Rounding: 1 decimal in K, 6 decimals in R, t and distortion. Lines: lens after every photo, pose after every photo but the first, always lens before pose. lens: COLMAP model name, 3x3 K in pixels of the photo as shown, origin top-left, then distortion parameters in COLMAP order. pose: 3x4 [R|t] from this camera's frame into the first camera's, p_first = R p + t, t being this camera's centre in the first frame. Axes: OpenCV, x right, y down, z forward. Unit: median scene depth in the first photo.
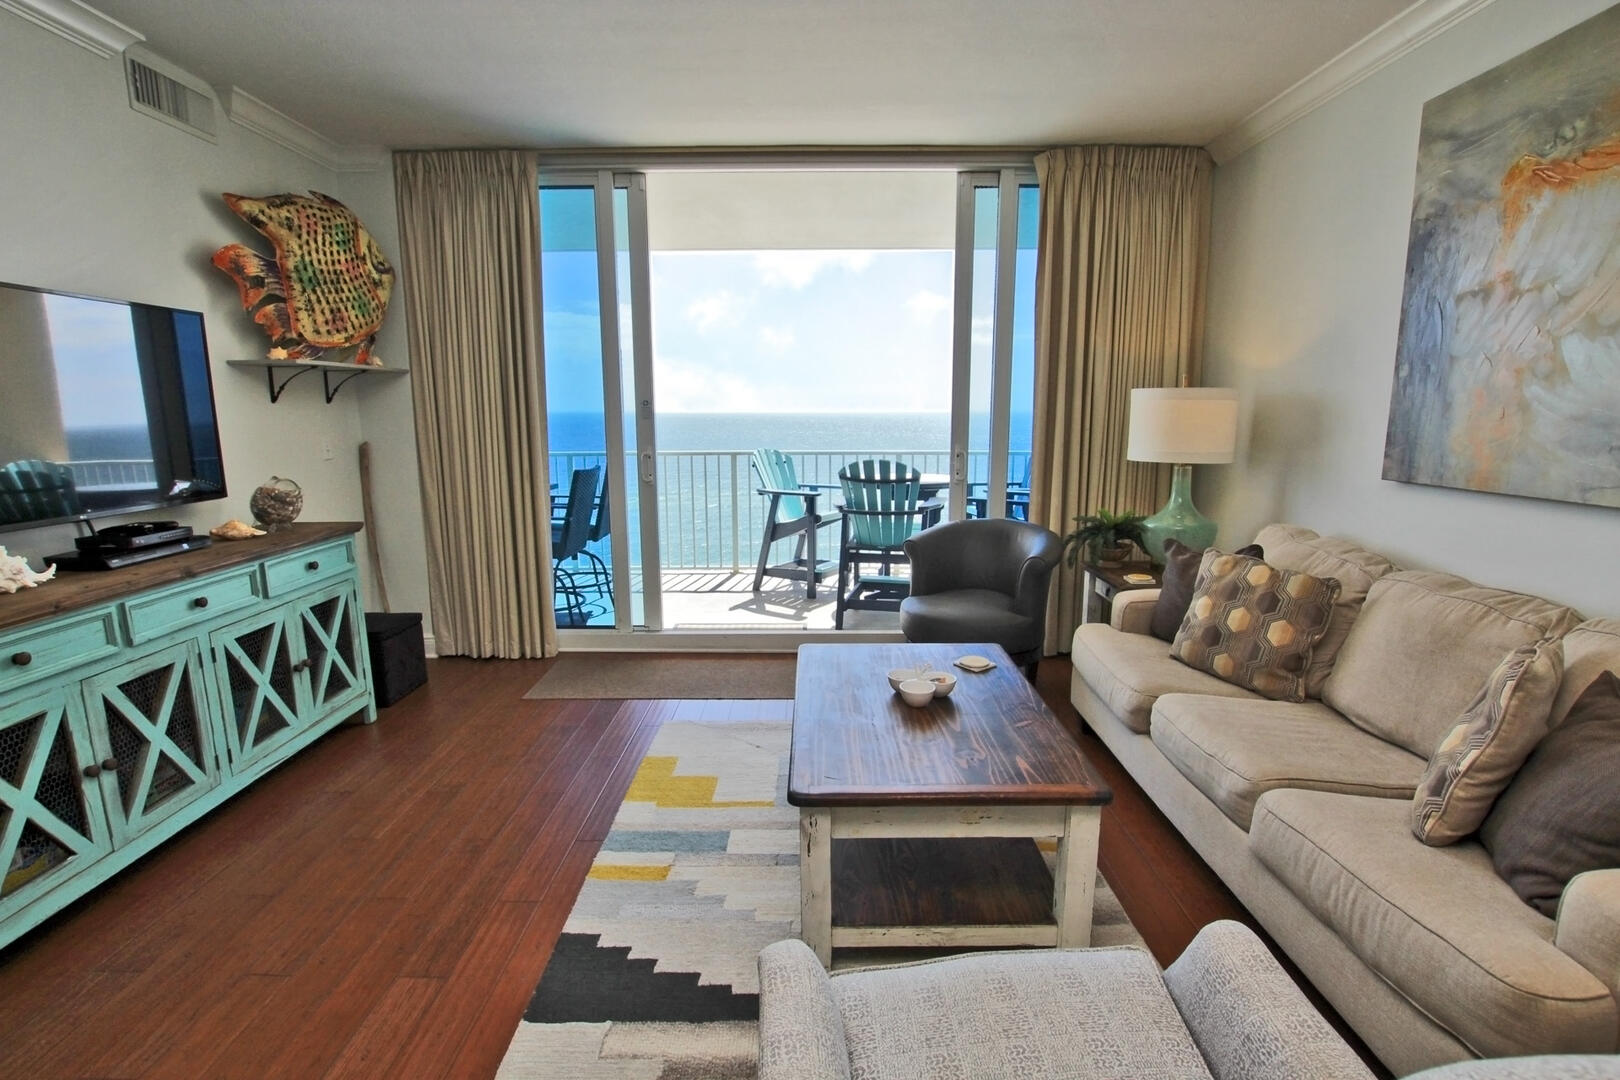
lens RADIAL K [[752.5, 0, 813.5], [0, 752.5, 541.4], [0, 0, 1]] dist [-0.037810, 0.007281]
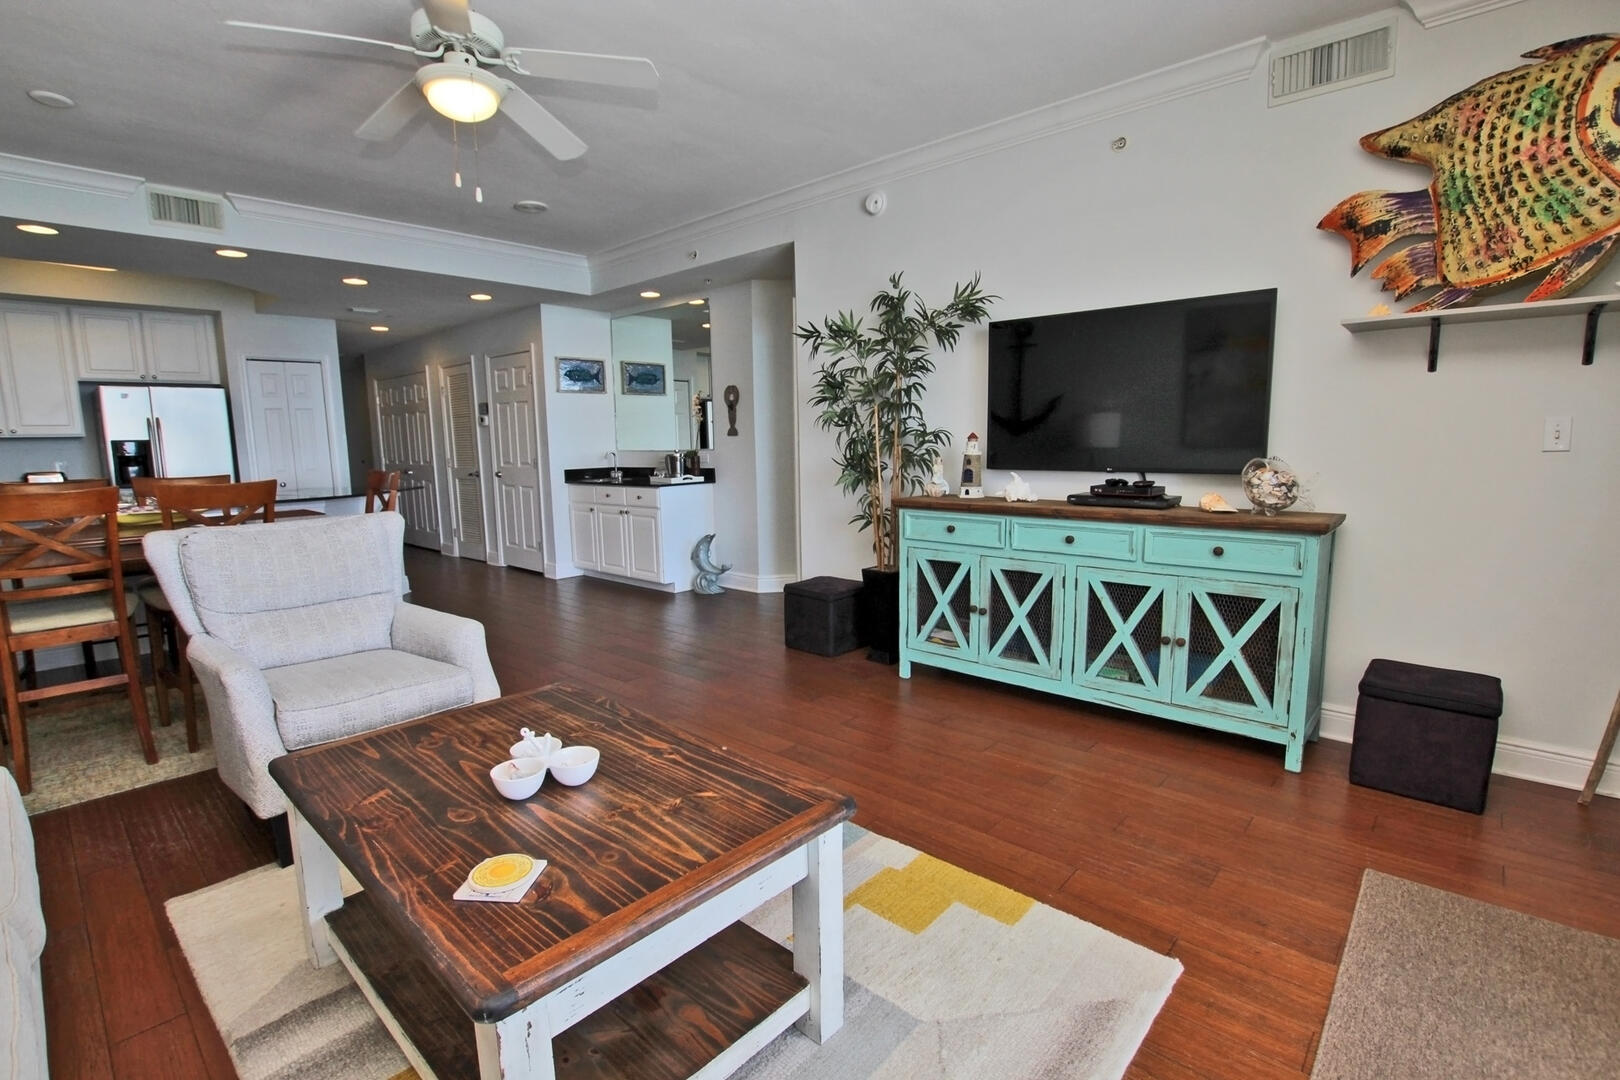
lens RADIAL K [[752.5, 0, 813.5], [0, 752.5, 541.4], [0, 0, 1]] dist [-0.037810, 0.007281]
pose [[-0.673525, 0.114713, -0.730208, 0.326491], [-0.111013, 0.960981, 0.253362, -0.148649], [0.730780, 0.251708, -0.634510, 1.135020]]
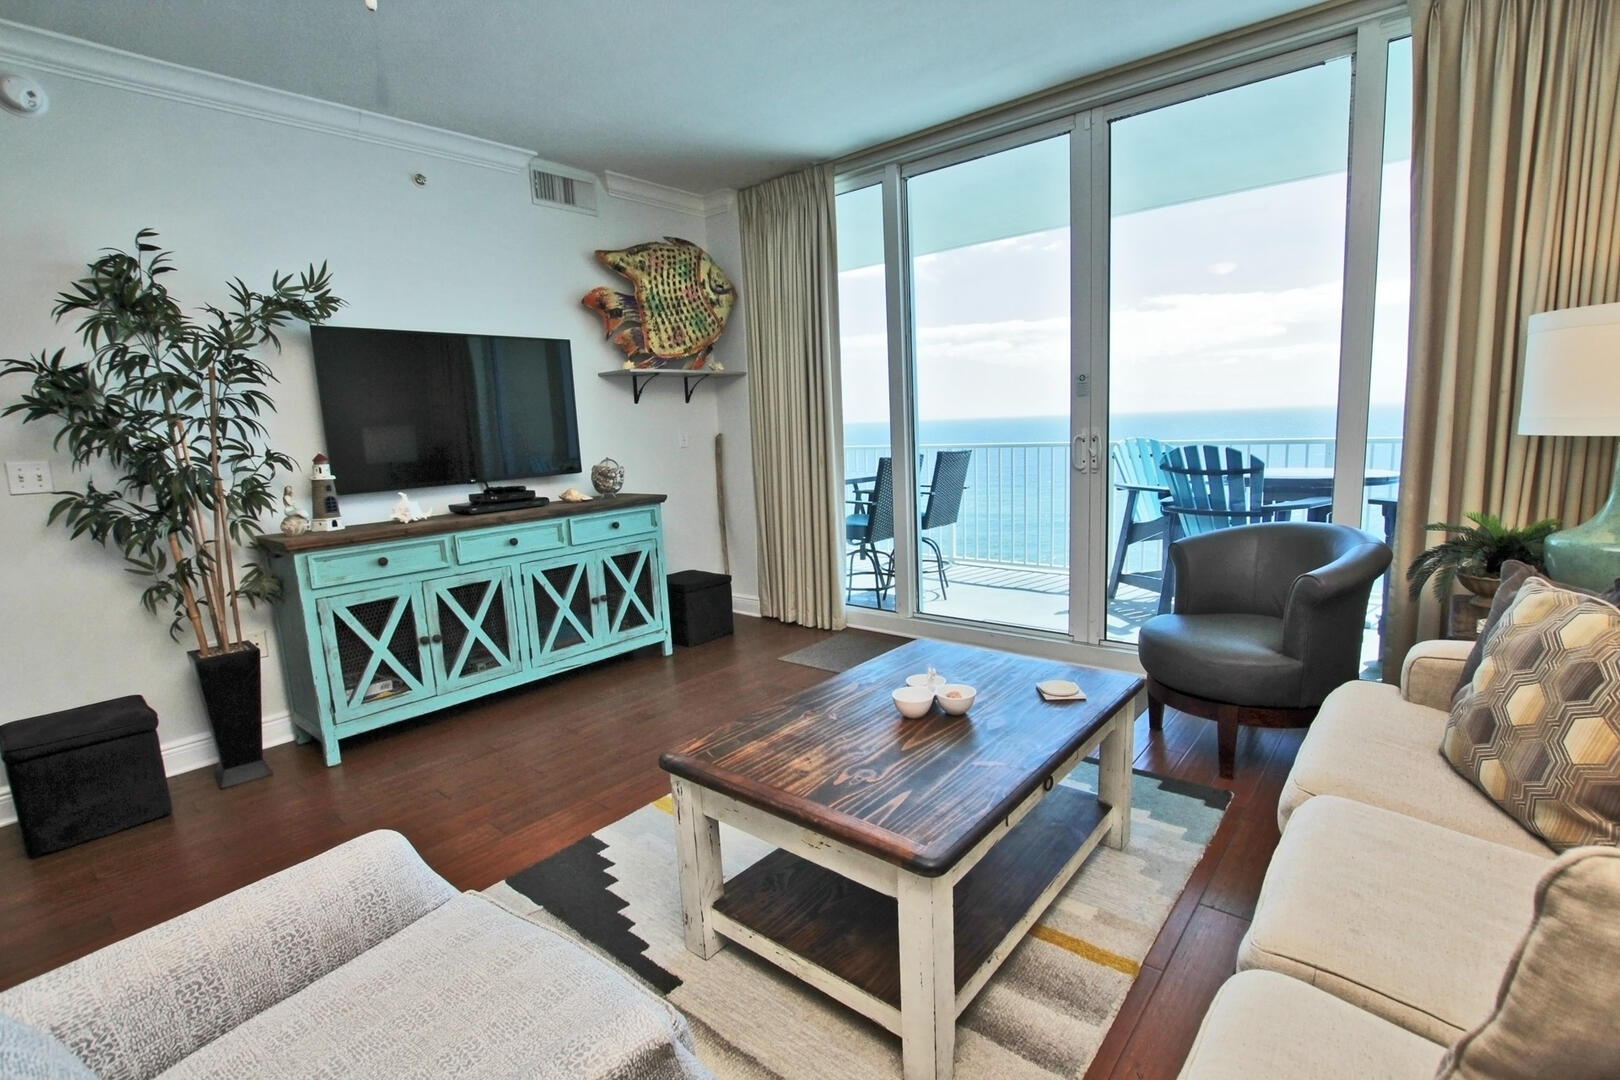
lens RADIAL K [[752.5, 0, 813.5], [0, 752.5, 541.4], [0, 0, 1]] dist [-0.037810, 0.007281]
pose [[0.765701, 0.068104, -0.639581, 0.414219], [-0.069427, 0.997320, 0.023078, 0.006091], [0.639439, 0.026733, 0.768377, 0.189954]]
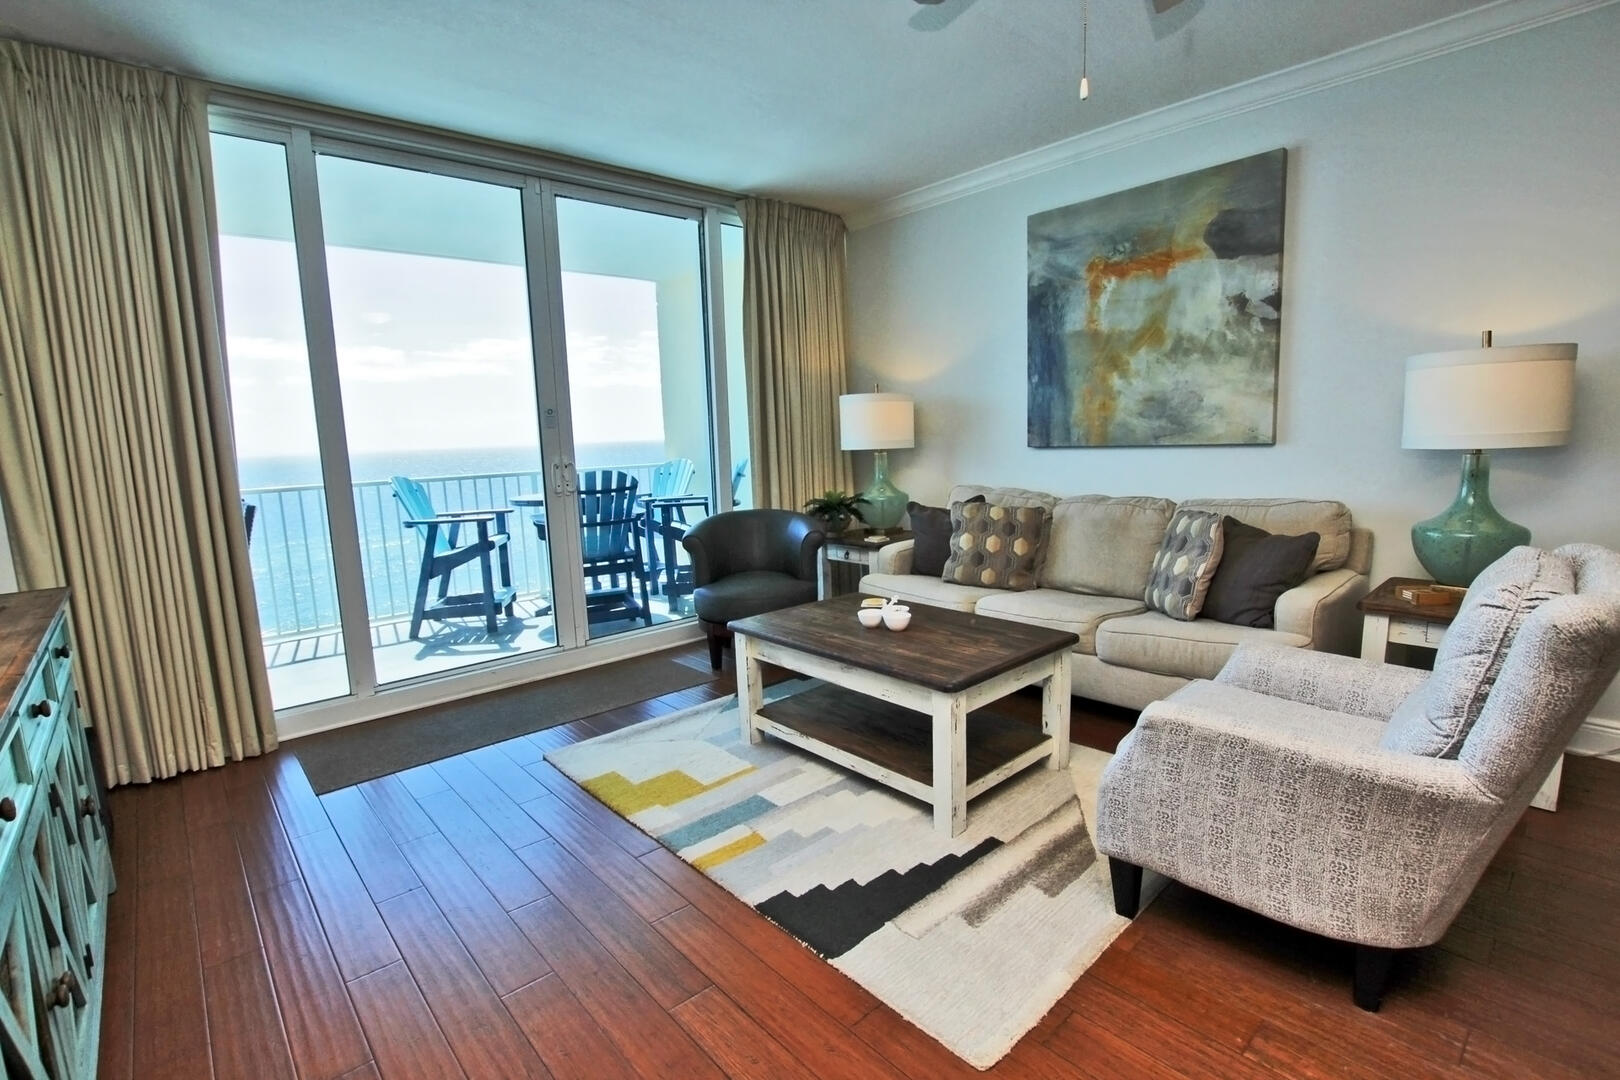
lens RADIAL K [[752.5, 0, 813.5], [0, 752.5, 541.4], [0, 0, 1]] dist [-0.037810, 0.007281]
pose [[0.741373, -0.119337, 0.660397, -0.556964], [0.148488, 0.988842, 0.011994, 0.024611], [-0.654459, 0.089169, 0.750821, 0.092158]]
